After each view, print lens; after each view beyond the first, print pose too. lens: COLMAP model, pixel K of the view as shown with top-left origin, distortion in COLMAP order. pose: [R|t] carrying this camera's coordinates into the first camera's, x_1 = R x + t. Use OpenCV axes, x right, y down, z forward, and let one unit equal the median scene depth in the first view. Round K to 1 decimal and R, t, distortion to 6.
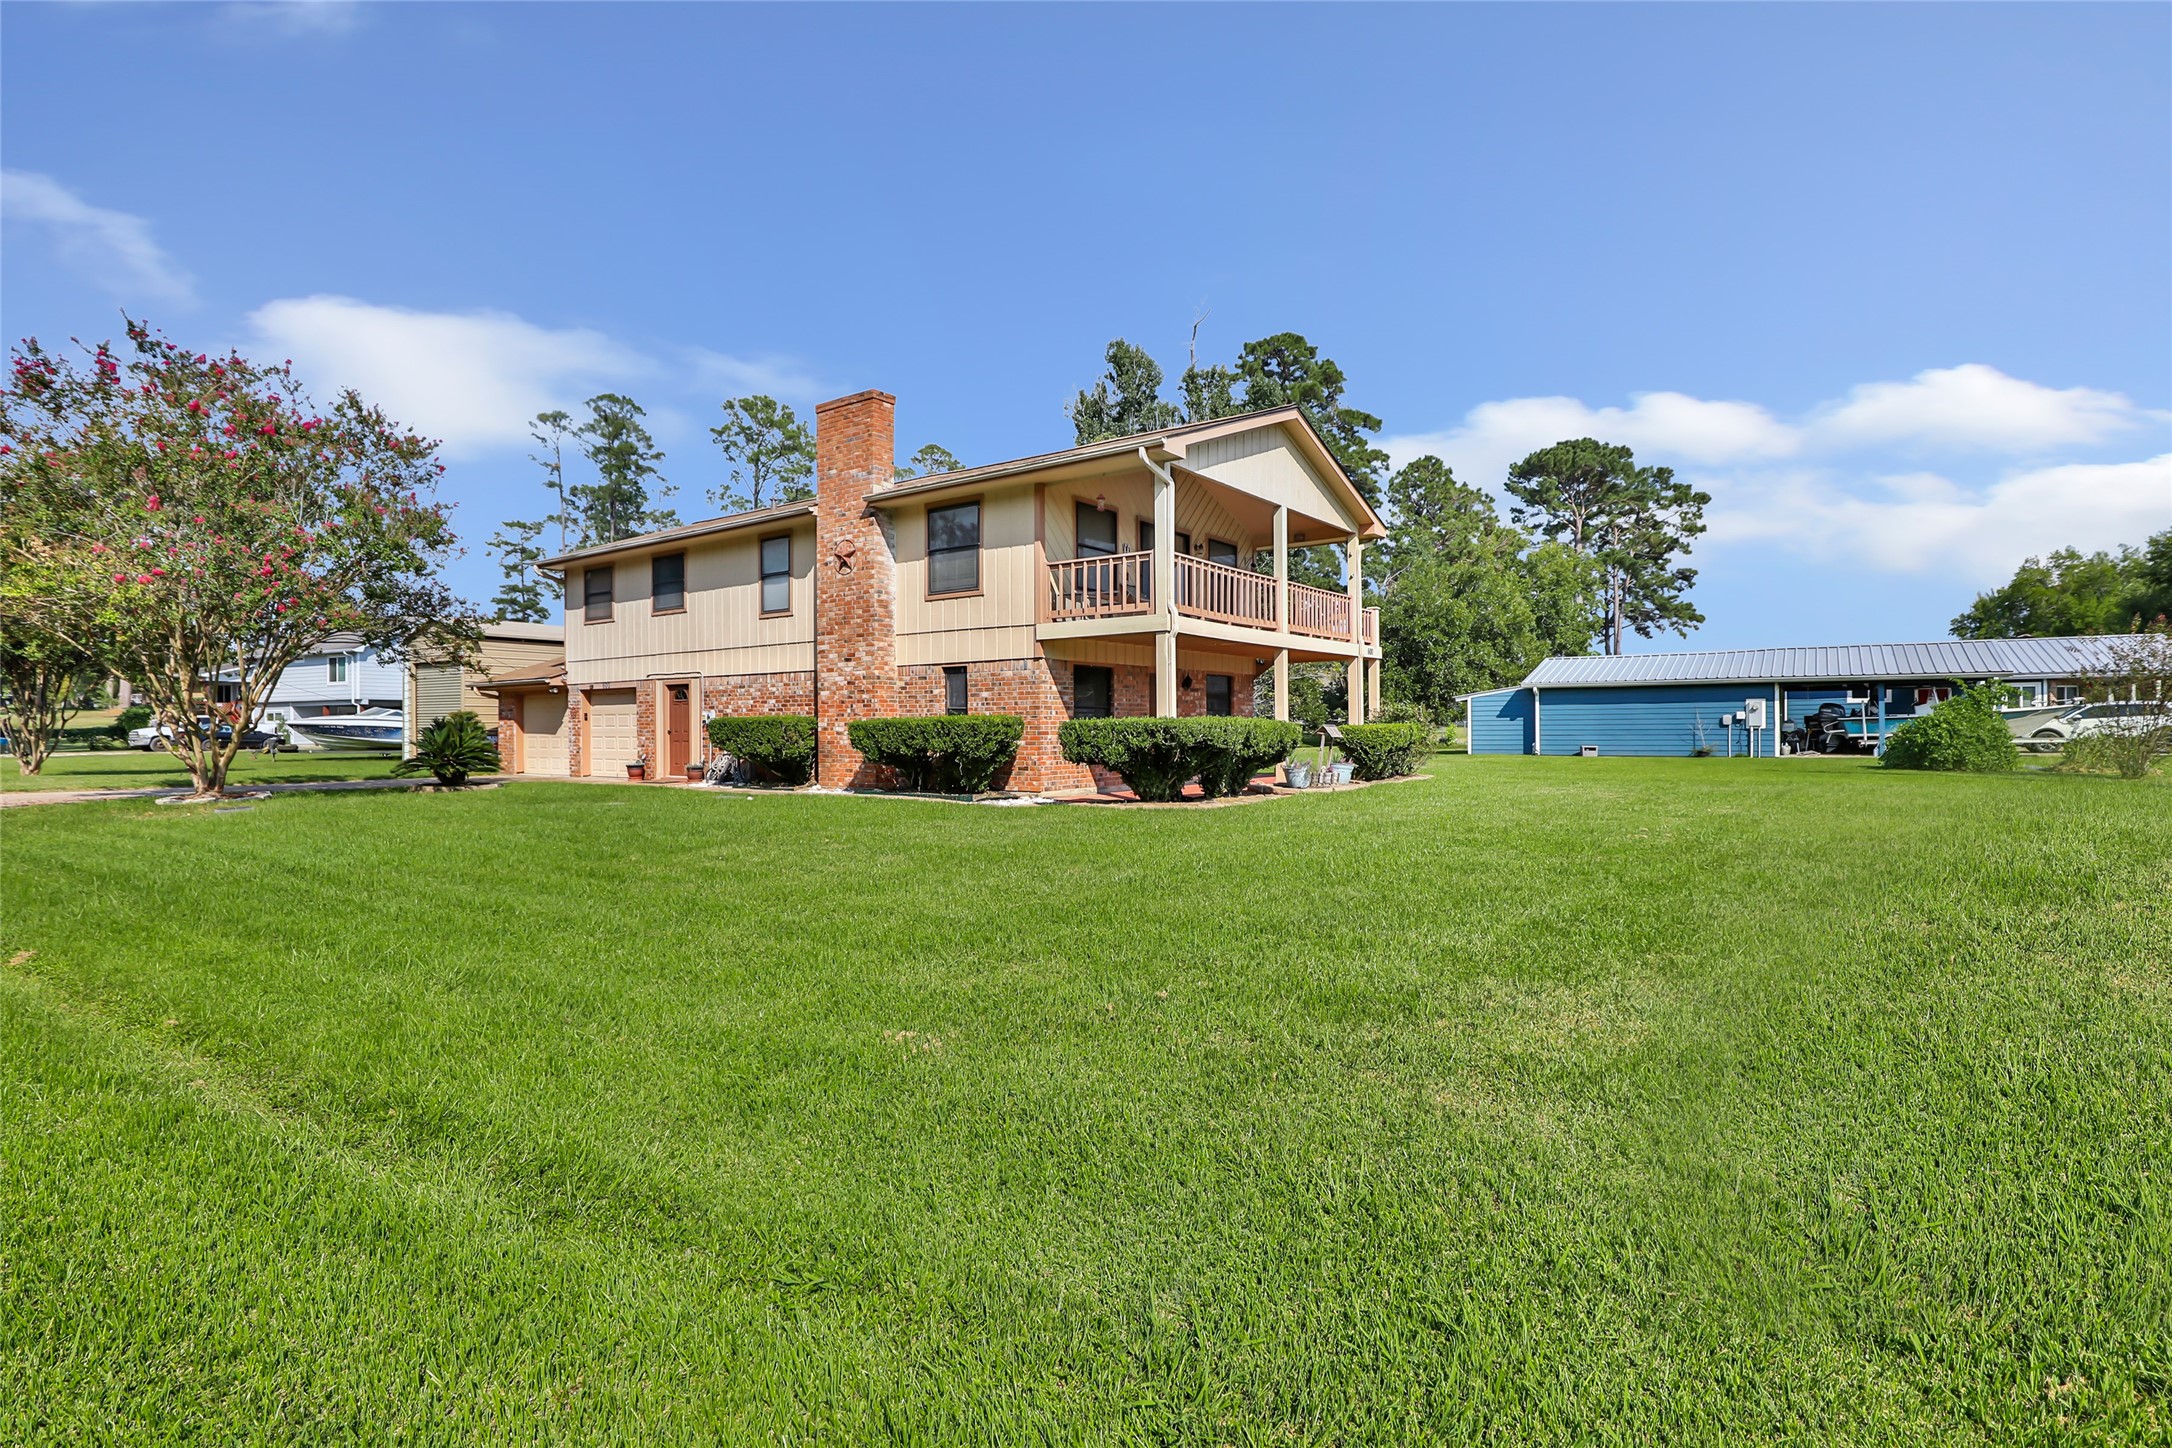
lens RADIAL K [[1007.2, 0, 1078.9], [0, 1007.2, 726.2], [0, 0, 1]] dist [-0.005248, -0.000268]
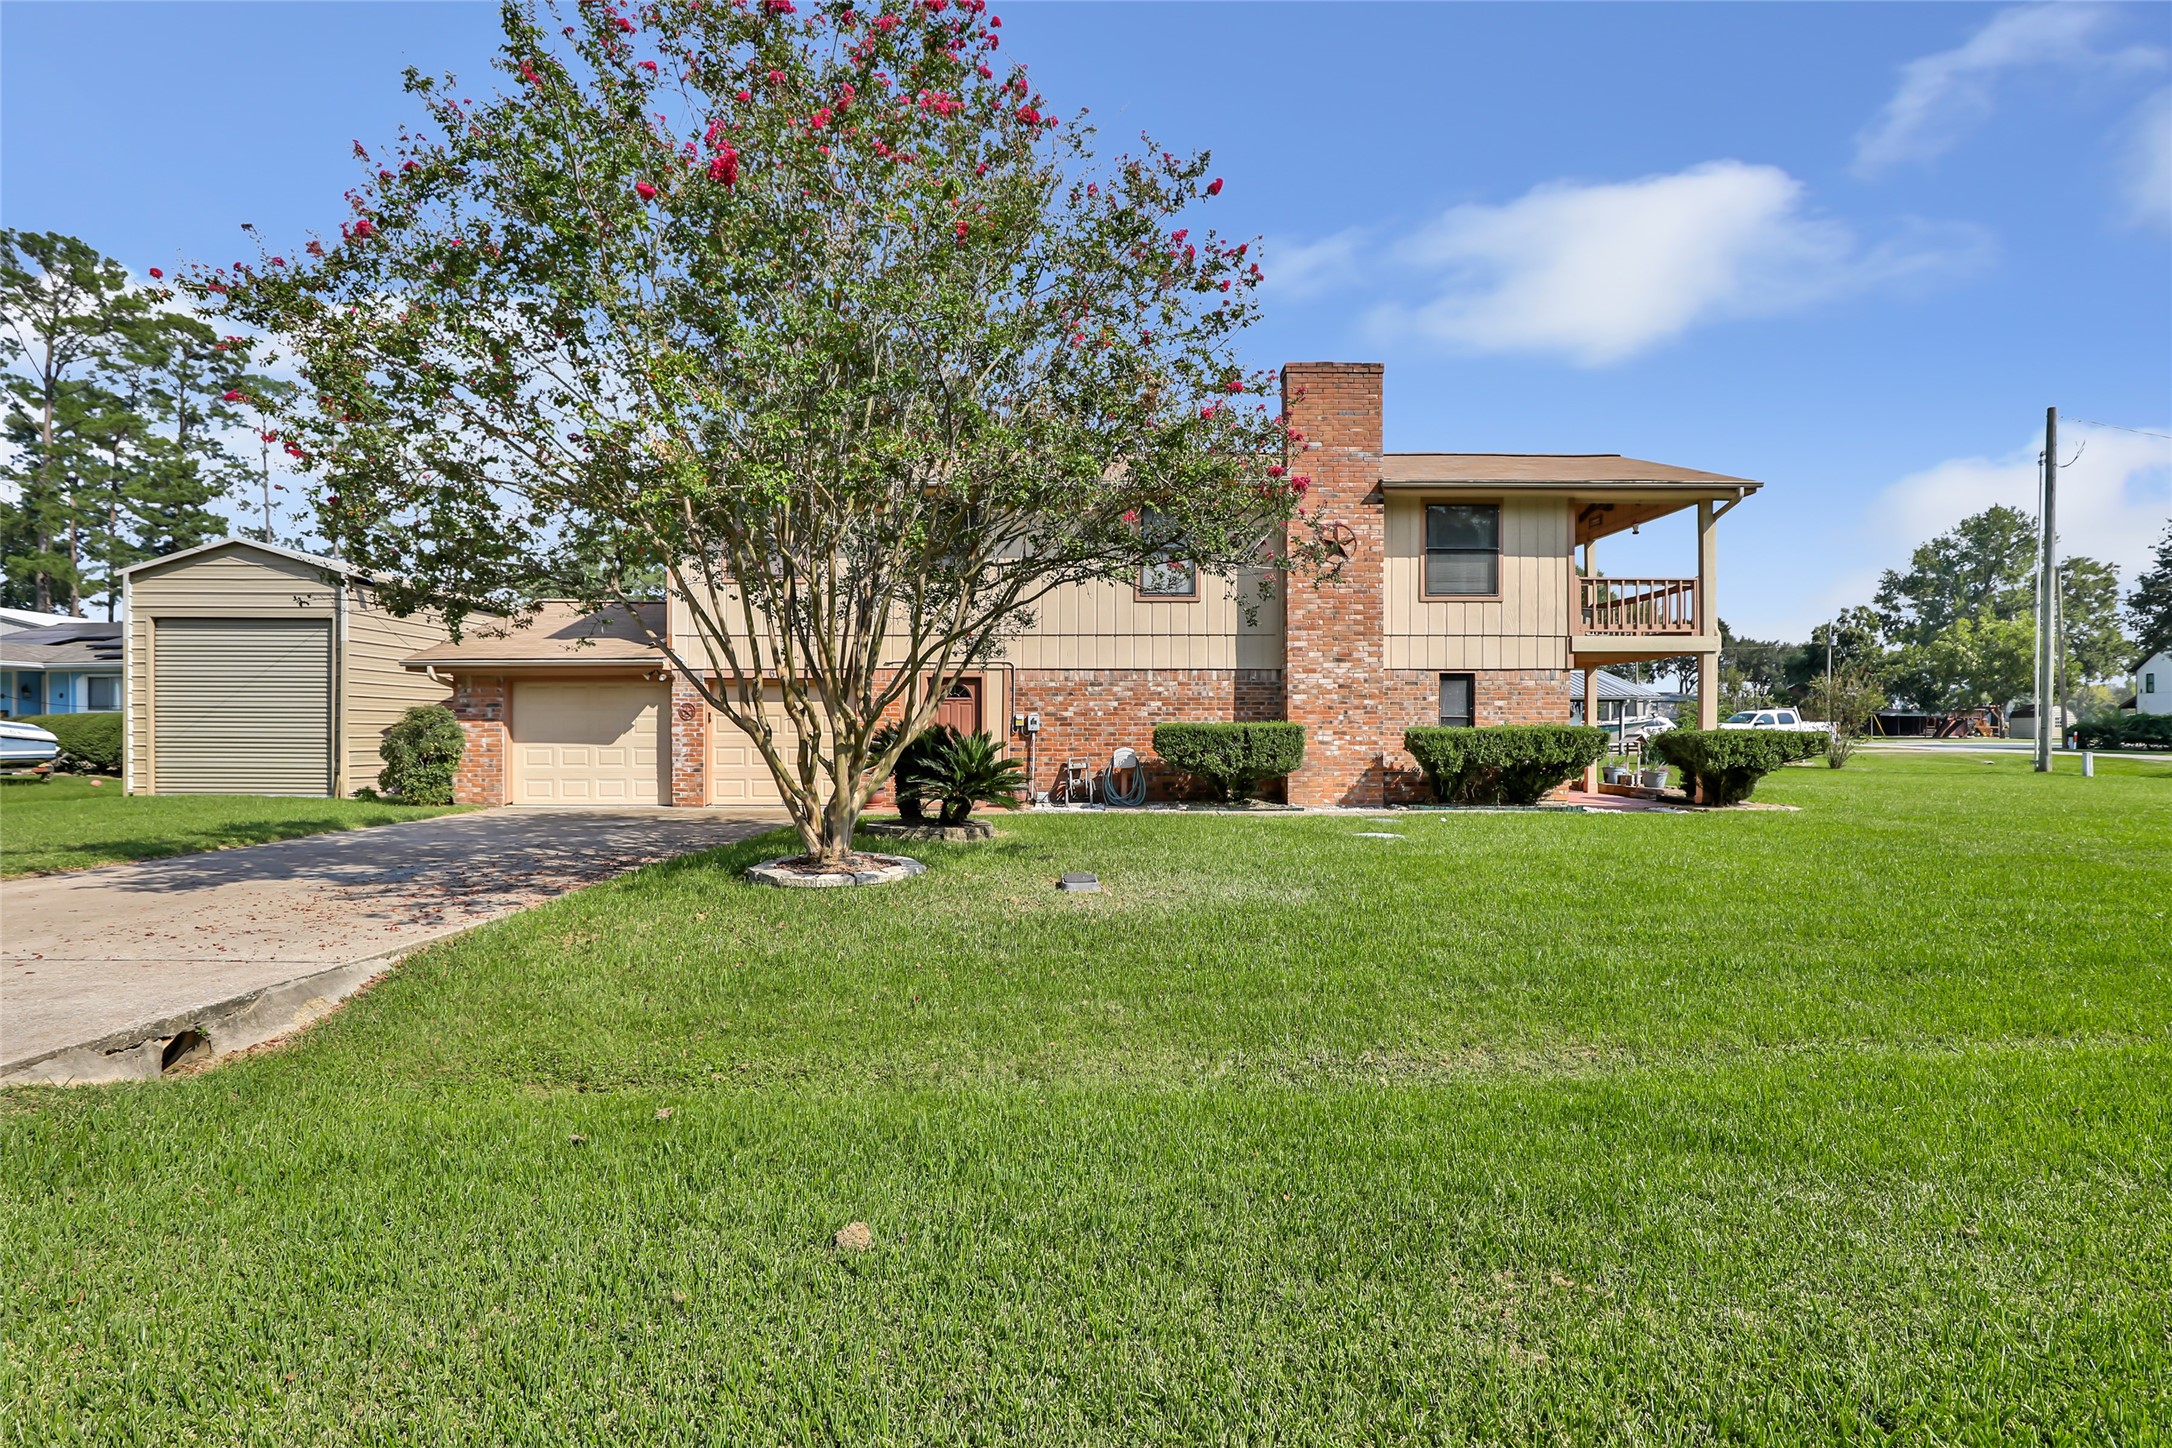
lens RADIAL K [[1007.2, 0, 1081.4], [0, 1007.2, 731.8], [0, 0, 1]] dist [-0.005248, -0.000268]
pose [[0.813971, 0.005081, 0.580883, -0.956310], [-0.004425, 0.999987, -0.002546, 0.000339], [-0.580888, -0.000498, 0.813983, 0.423385]]
